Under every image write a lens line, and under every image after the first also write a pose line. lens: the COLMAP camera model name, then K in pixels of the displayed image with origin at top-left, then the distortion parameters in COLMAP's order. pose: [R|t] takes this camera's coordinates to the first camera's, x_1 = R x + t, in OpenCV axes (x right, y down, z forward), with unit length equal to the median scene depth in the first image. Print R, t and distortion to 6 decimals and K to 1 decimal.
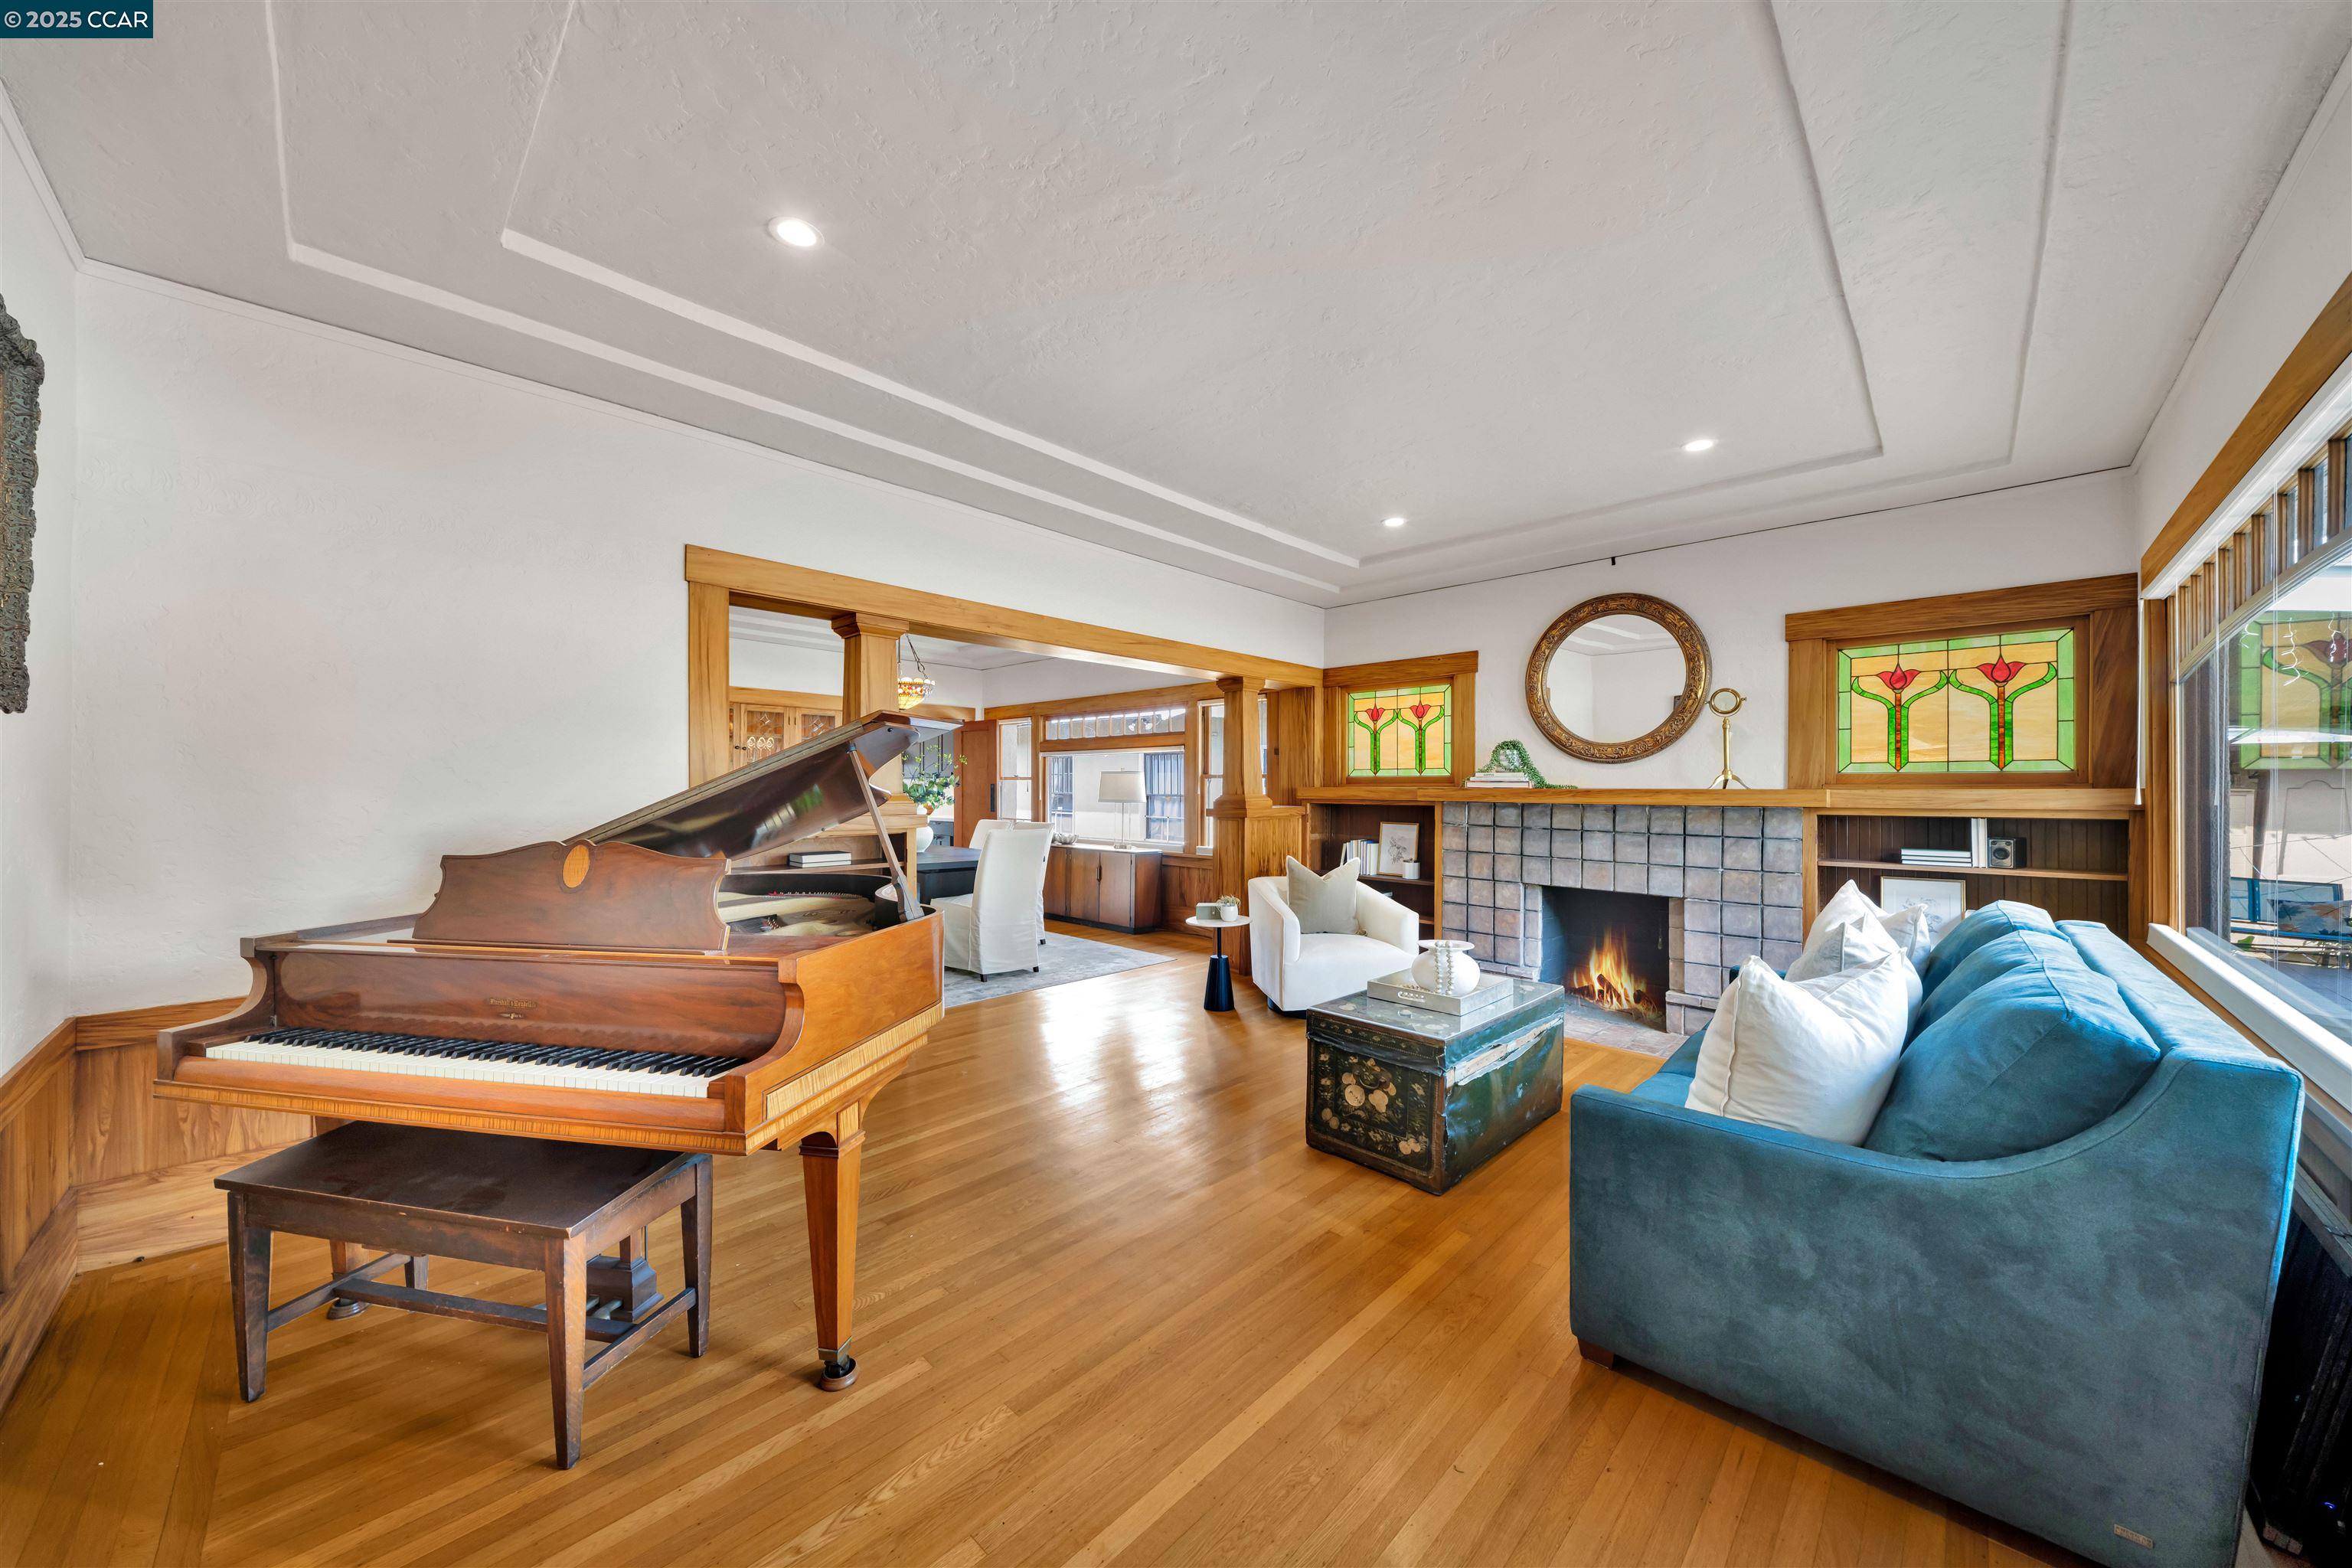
lens RADIAL K [[820.4, 0, 1182.2], [0, 820.4, 788.8], [0, 0, 1]] dist [0.002074, -0.001890]
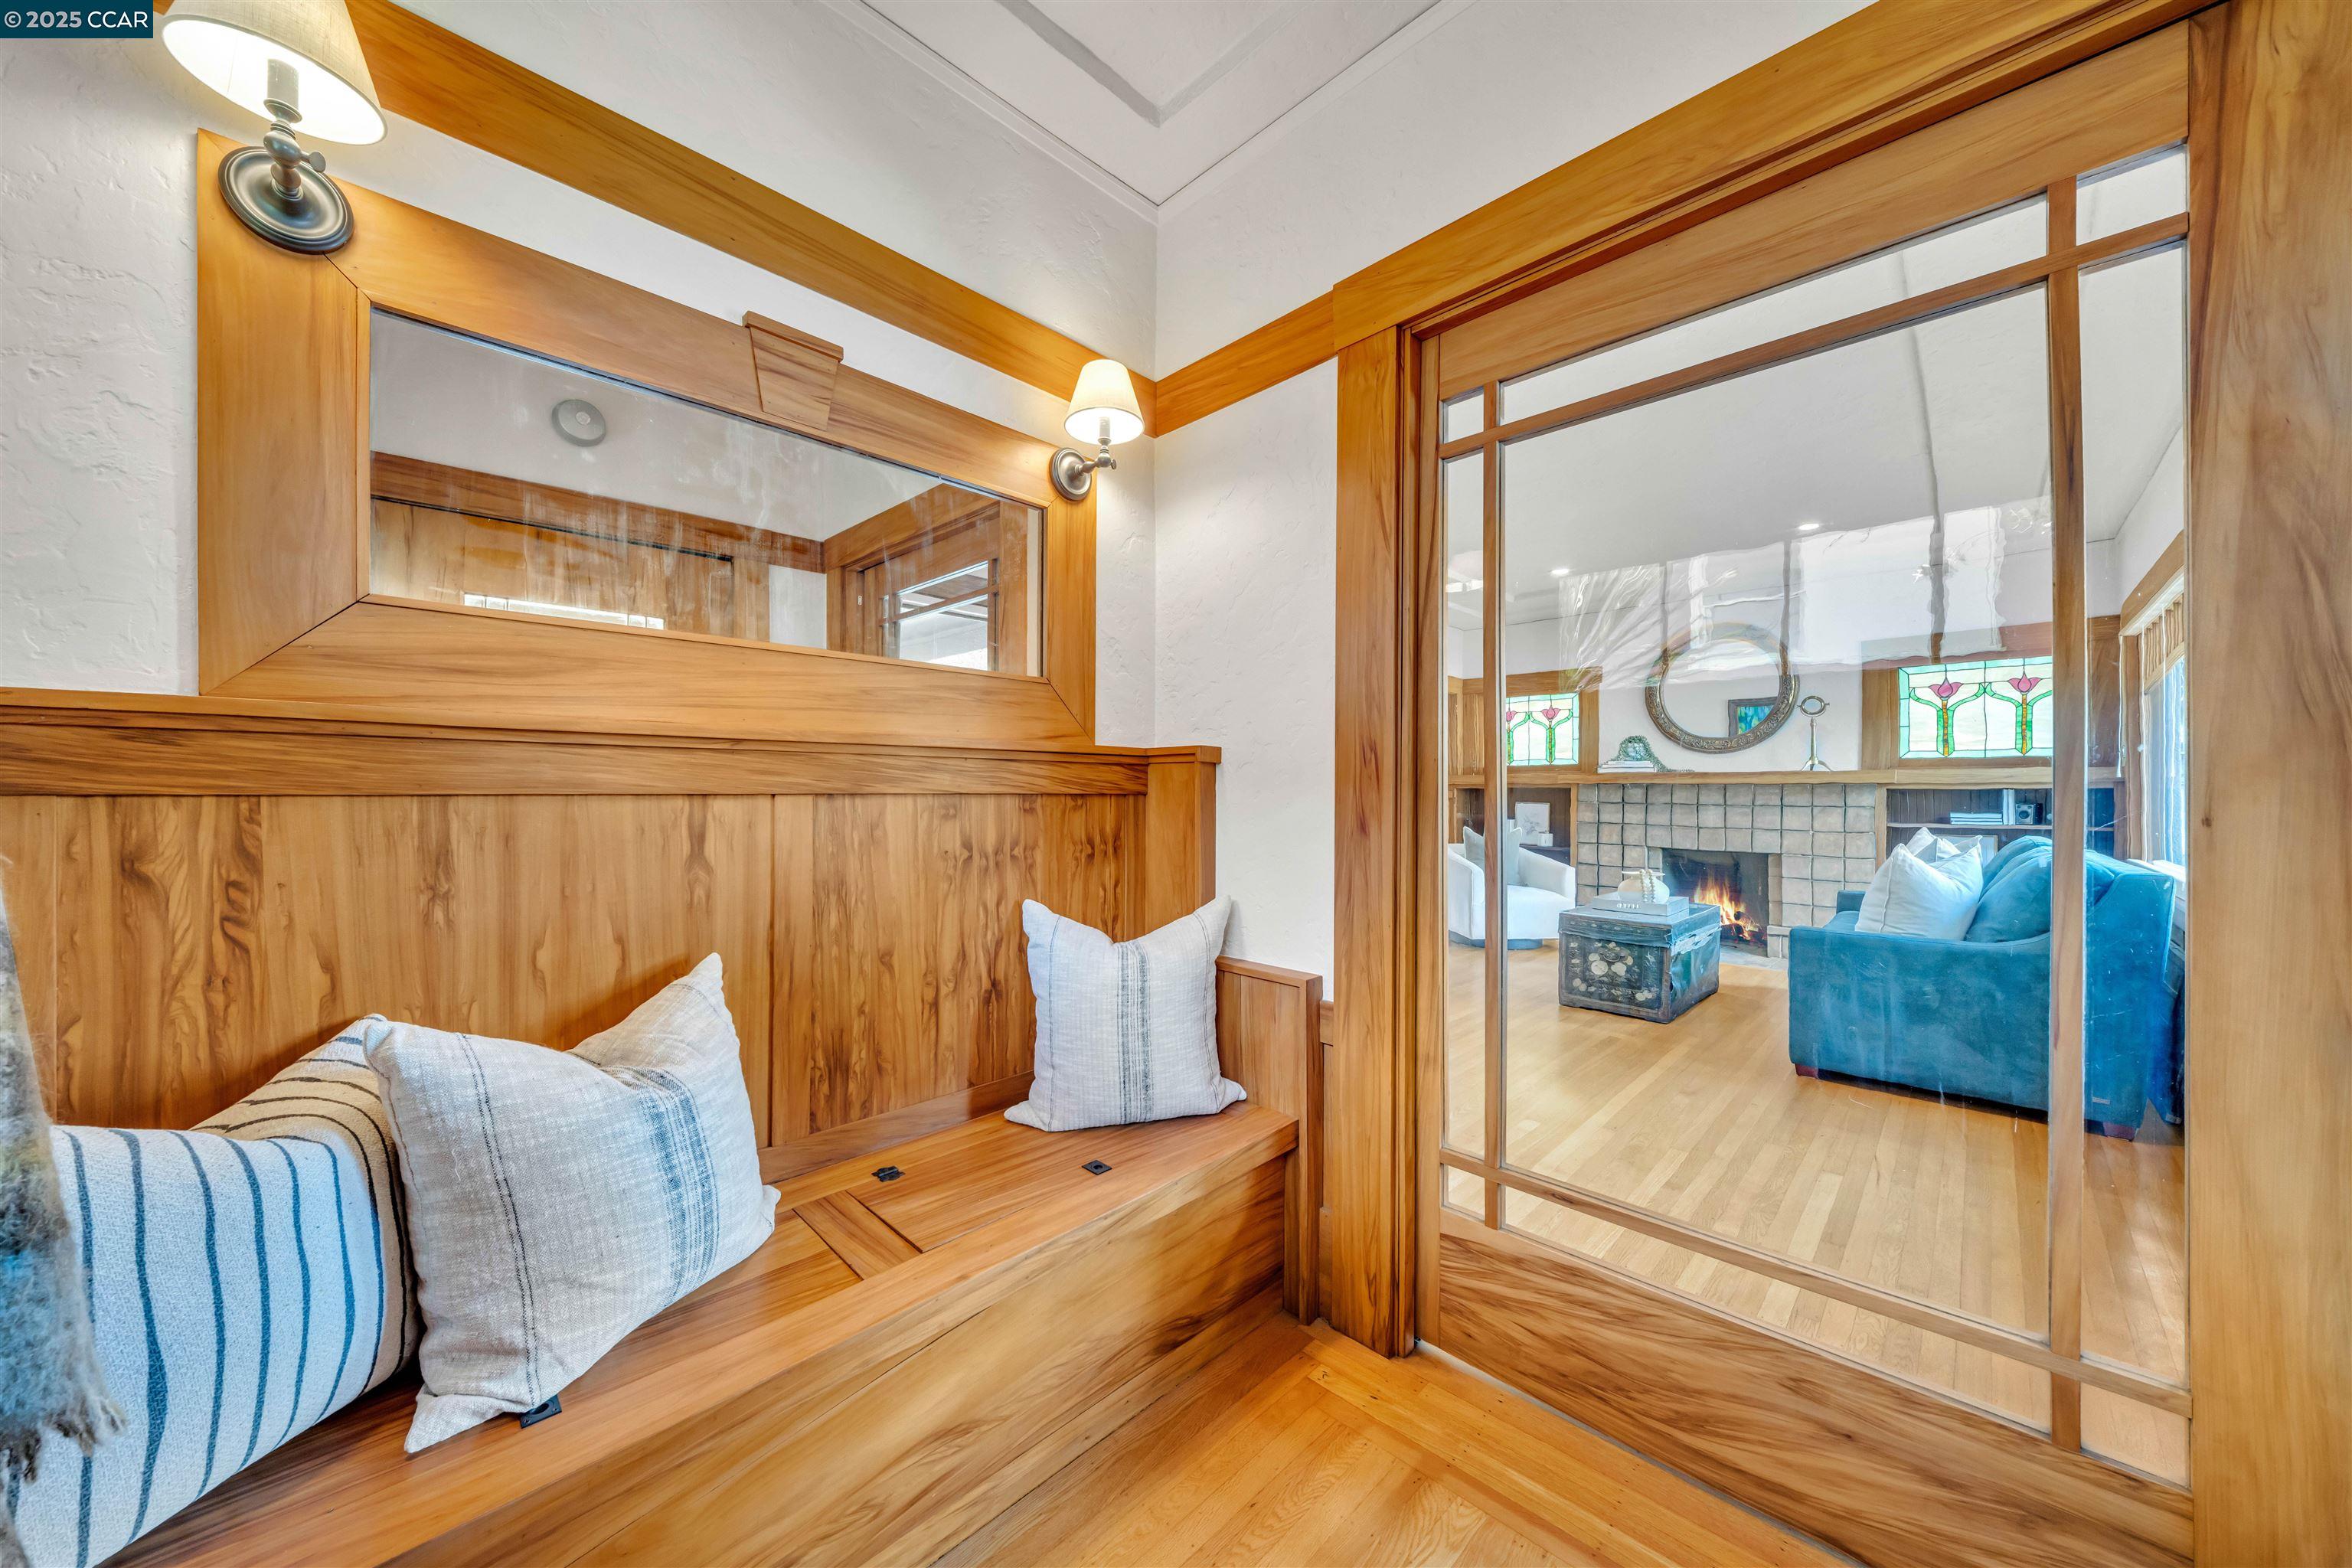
lens RADIAL K [[820.4, 0, 1168.8], [0, 820.4, 787.5], [0, 0, 1]] dist [0.002074, -0.001890]
pose [[0.999900, -0.004129, -0.013491, -0.393996], [0.004084, 0.999986, -0.003363, 0.028492], [0.013504, 0.003308, 0.999903, -0.373180]]
